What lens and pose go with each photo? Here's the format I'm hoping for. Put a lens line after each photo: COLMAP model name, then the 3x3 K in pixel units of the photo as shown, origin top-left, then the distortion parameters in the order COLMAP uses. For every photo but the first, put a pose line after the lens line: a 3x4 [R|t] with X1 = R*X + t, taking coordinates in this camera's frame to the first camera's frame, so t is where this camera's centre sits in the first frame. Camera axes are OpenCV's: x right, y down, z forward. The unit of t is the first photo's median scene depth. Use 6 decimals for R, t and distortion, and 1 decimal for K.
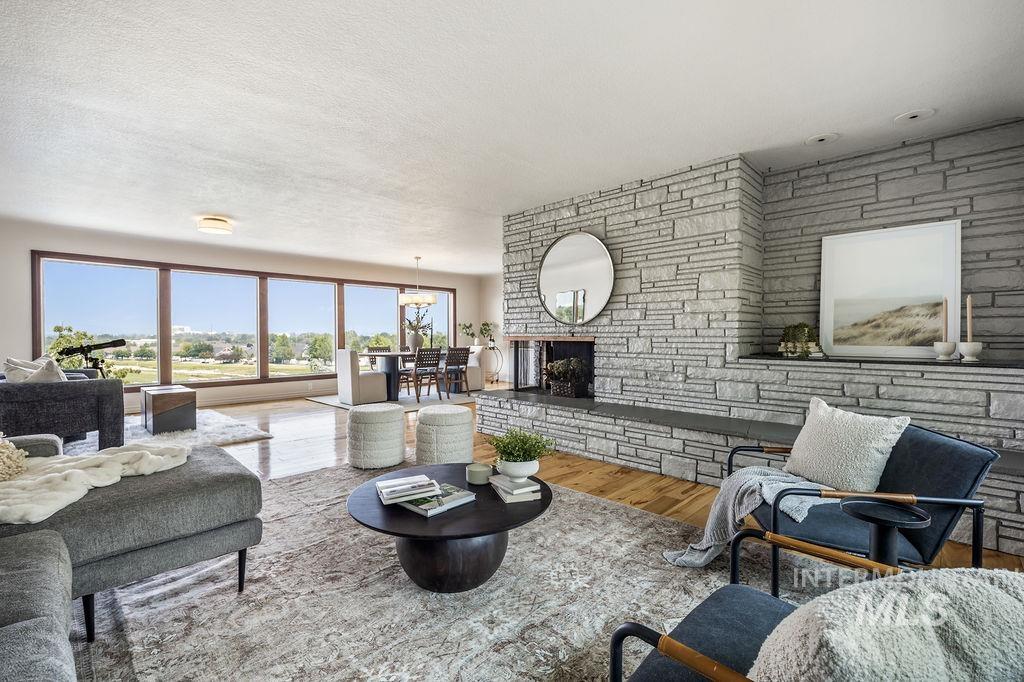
lens RADIAL K [[465.2, 0, 516.3], [0, 465.2, 333.2], [0, 0, 1]] dist [-0.001363, 0.000699]
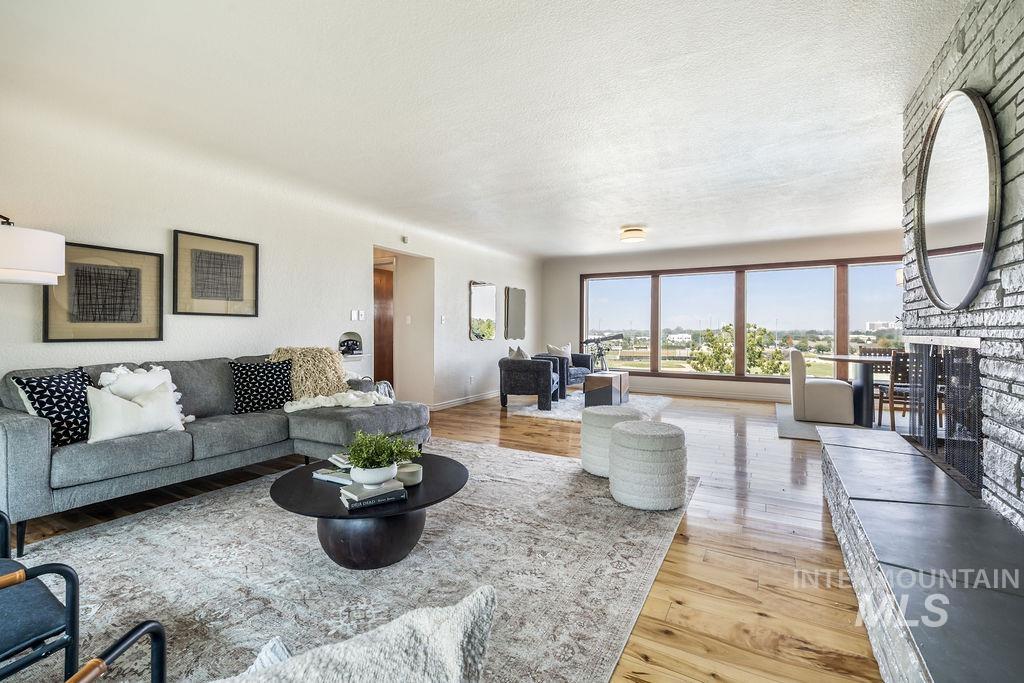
lens RADIAL K [[470.1, 0, 512.6], [0, 470.1, 329.3], [0, 0, 1]] dist [-0.000141, -0.000667]
pose [[0.221419, 0.000798, -0.975178, 0.511498], [-0.000234, 1.000000, 0.000766, -0.000606], [0.975179, 0.000059, 0.221419, 0.552467]]
